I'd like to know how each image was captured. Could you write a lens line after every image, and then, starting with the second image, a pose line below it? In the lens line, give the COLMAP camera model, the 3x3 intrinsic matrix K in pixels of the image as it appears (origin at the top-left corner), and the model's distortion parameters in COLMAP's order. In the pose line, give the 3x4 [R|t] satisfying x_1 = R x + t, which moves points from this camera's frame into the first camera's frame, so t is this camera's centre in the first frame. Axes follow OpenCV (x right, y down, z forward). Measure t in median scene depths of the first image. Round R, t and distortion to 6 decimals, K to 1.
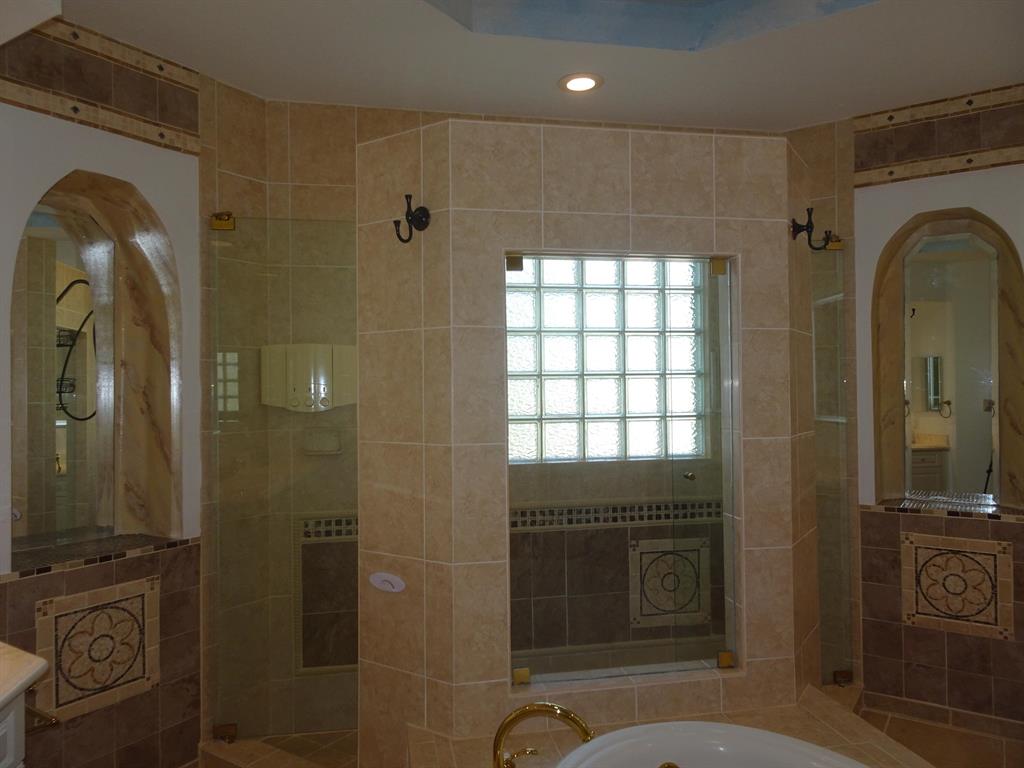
lens RADIAL K [[728.7, 0, 512.7], [0, 728.7, 384.8], [0, 0, 1]] dist [0.011588, -0.004836]
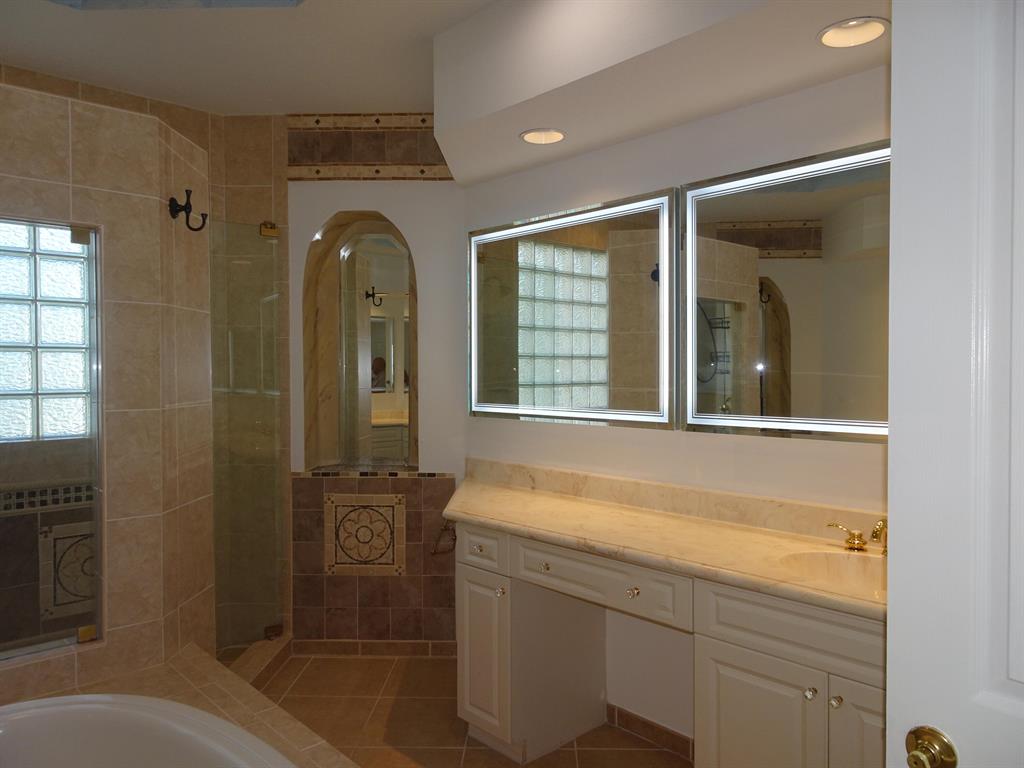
lens RADIAL K [[728.7, 0, 513.0], [0, 728.7, 384.7], [0, 0, 1]] dist [0.011588, -0.004836]
pose [[0.848837, -0.000327, 0.528655, 0.213472], [-0.011677, 0.999744, 0.019366, 0.009752], [-0.528526, -0.022612, 0.848616, -0.119365]]
